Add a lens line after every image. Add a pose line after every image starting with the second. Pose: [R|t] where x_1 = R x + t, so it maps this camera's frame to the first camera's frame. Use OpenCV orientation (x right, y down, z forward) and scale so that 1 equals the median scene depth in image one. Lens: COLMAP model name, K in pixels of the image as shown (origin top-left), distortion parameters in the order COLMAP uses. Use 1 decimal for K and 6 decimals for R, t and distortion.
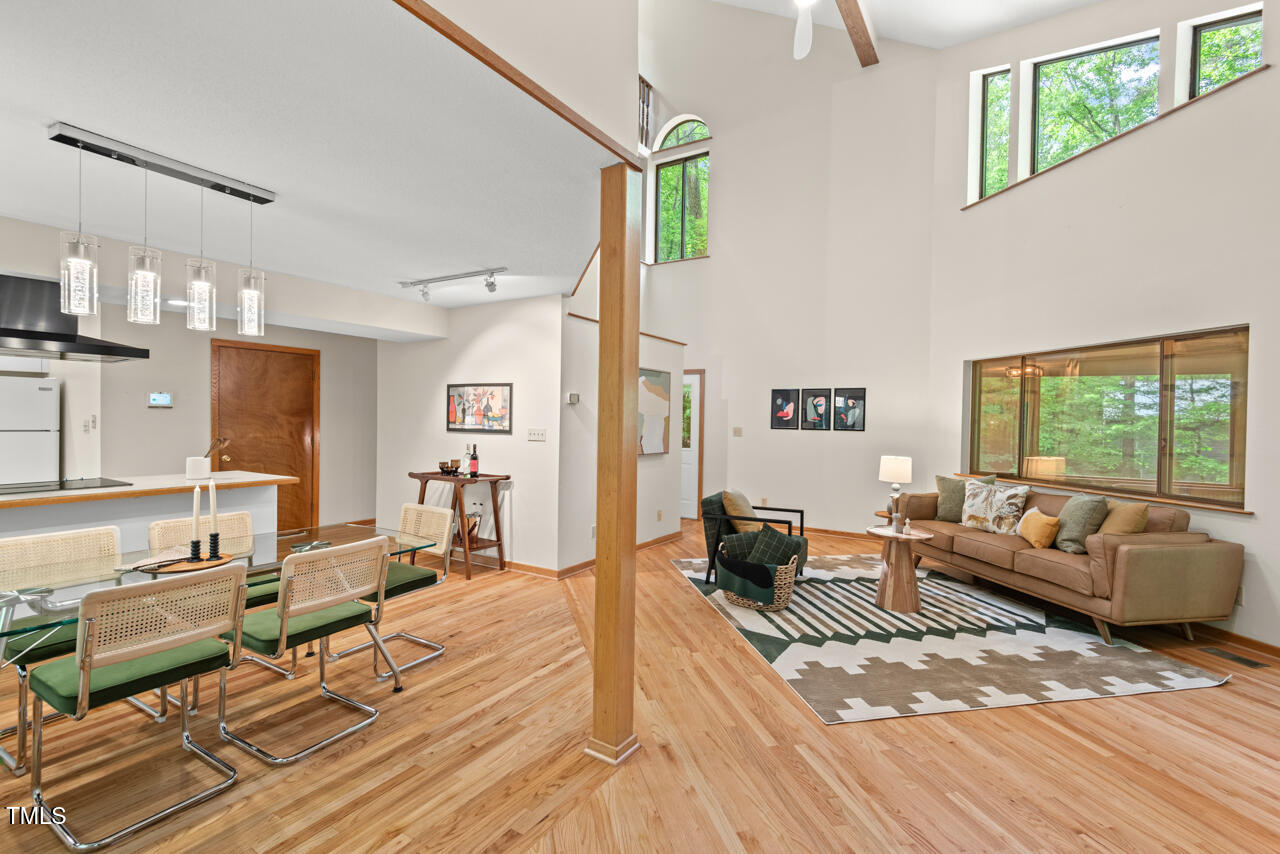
lens RADIAL K [[574.8, 0, 642.9], [0, 574.8, 424.6], [0, 0, 1]] dist [0.033394, -0.023002]
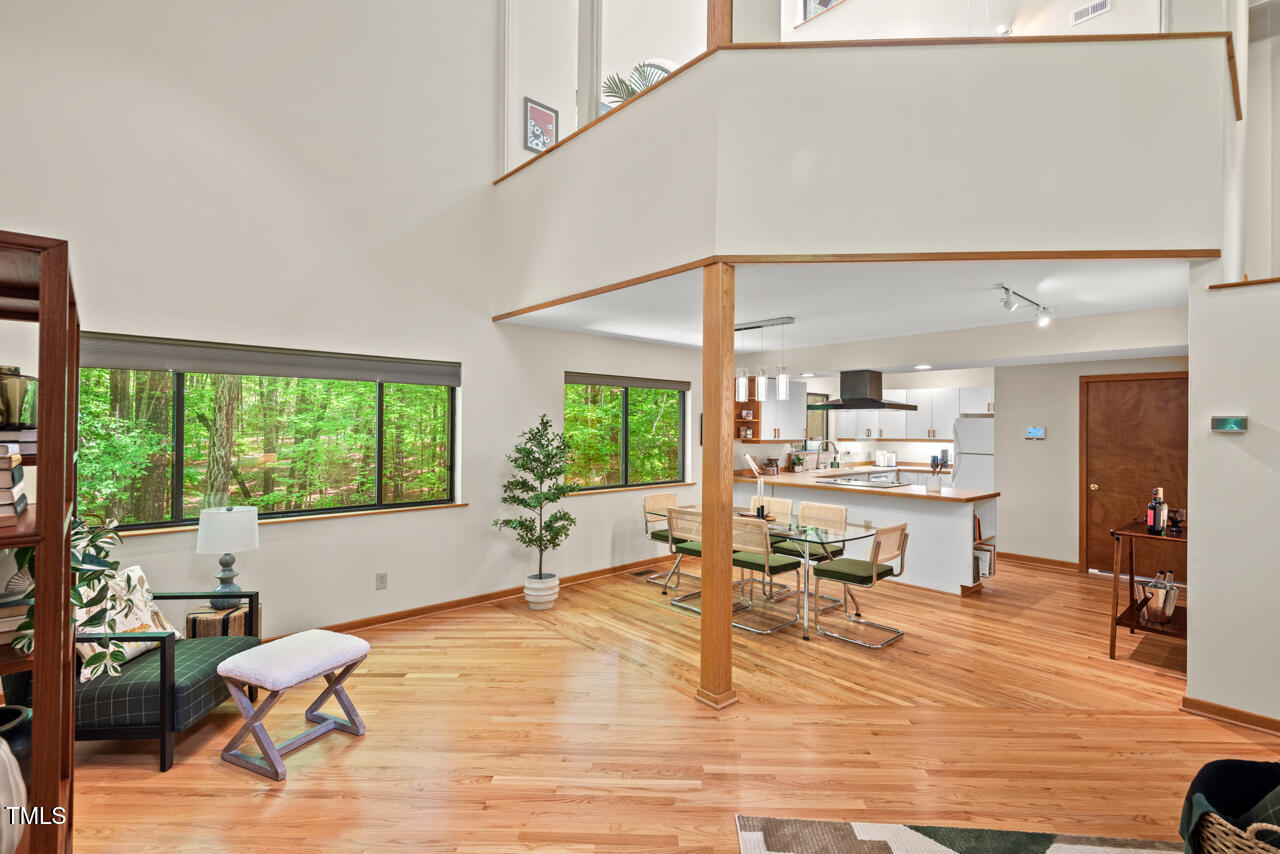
lens RADIAL K [[586.7, 0, 643.5], [0, 586.7, 424.0], [0, 0, 1]] dist [0.035624, -0.022407]
pose [[-0.267792, -0.024129, -0.963175, 0.632487], [-0.025816, 0.999507, -0.017861, -0.018993], [0.963131, 0.020082, -0.268283, 0.575463]]
